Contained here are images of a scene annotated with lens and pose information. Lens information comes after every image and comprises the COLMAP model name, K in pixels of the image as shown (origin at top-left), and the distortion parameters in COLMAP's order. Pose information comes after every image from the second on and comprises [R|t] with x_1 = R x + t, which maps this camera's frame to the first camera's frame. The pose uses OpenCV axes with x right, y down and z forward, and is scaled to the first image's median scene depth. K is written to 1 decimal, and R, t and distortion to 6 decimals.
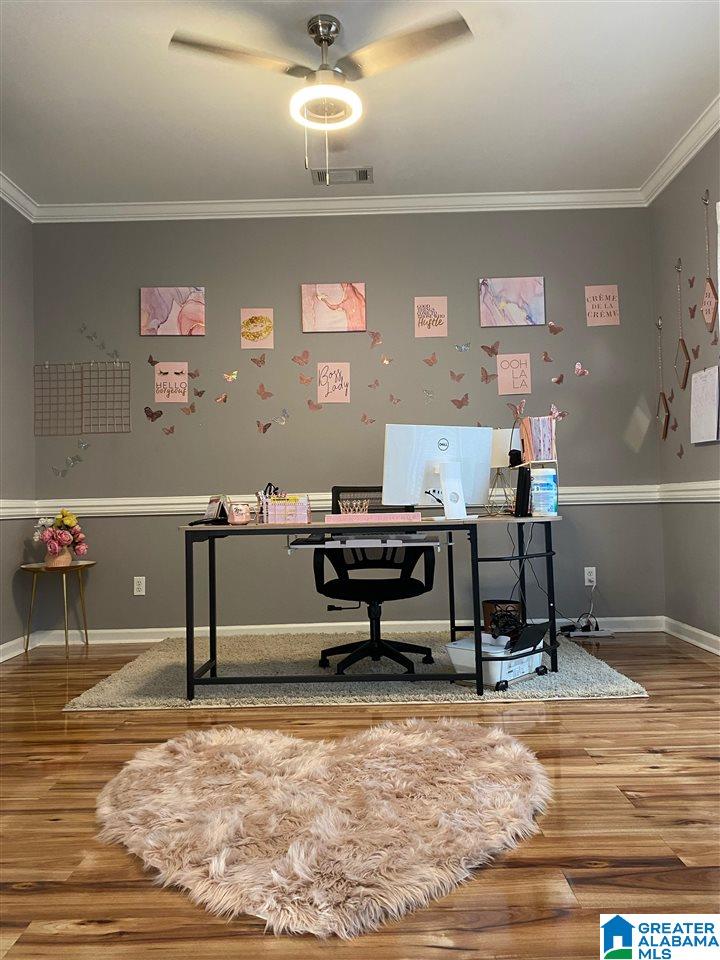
lens RADIAL K [[724.6, 0, 357.7], [0, 724.6, 484.9], [0, 0, 1]] dist [0.026567, -0.012655]
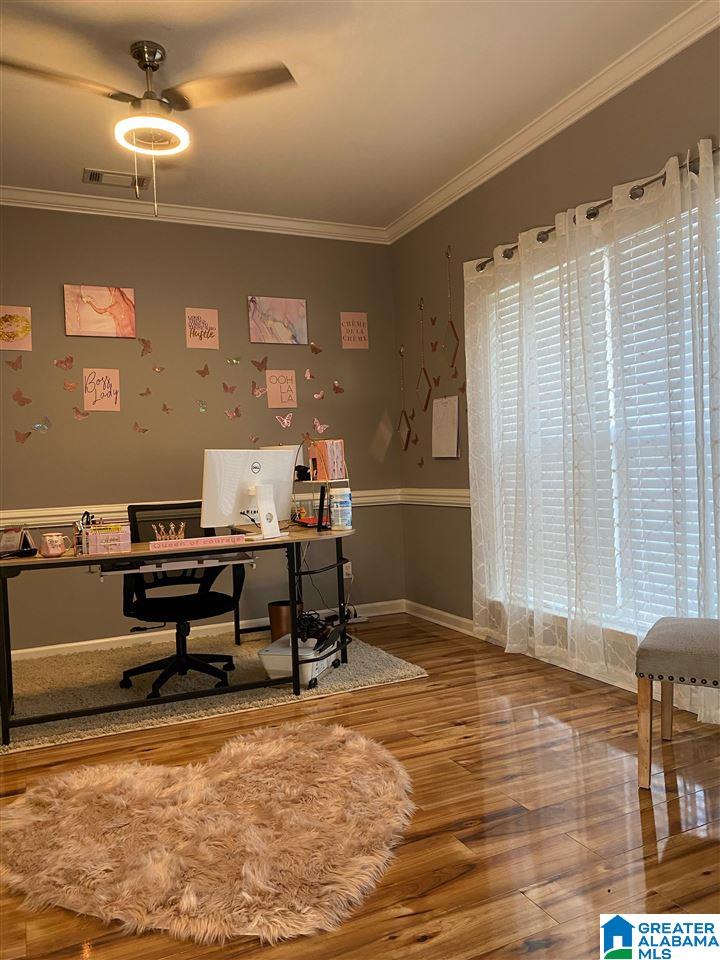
lens RADIAL K [[724.6, 0, 357.7], [0, 724.6, 484.9], [0, 0, 1]] dist [0.026567, -0.012655]
pose [[0.907958, -0.021054, 0.418531, -0.206953], [0.007550, 0.999397, 0.033897, -0.069959], [-0.418993, -0.027617, 0.907570, -0.042433]]
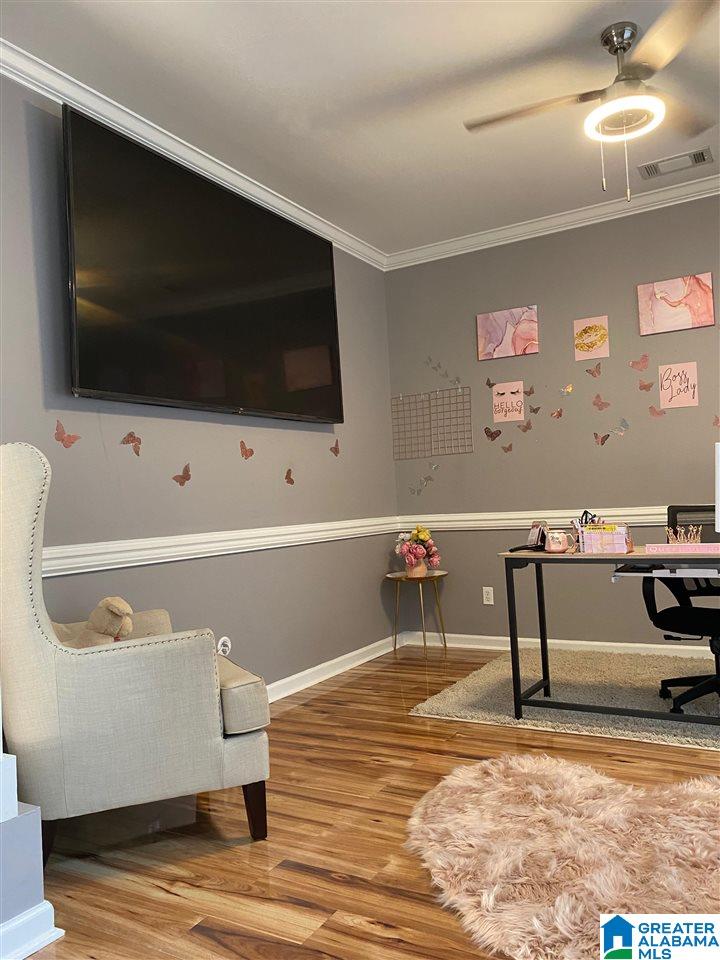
lens RADIAL K [[726.4, 0, 369.9], [0, 726.4, 481.5], [0, 0, 1]] dist [0.010328, -0.001771]
pose [[0.875528, -0.036629, -0.481776, 0.102747], [0.042875, 0.999079, 0.001956, -0.057855], [0.481261, -0.022368, 0.876292, -0.014265]]
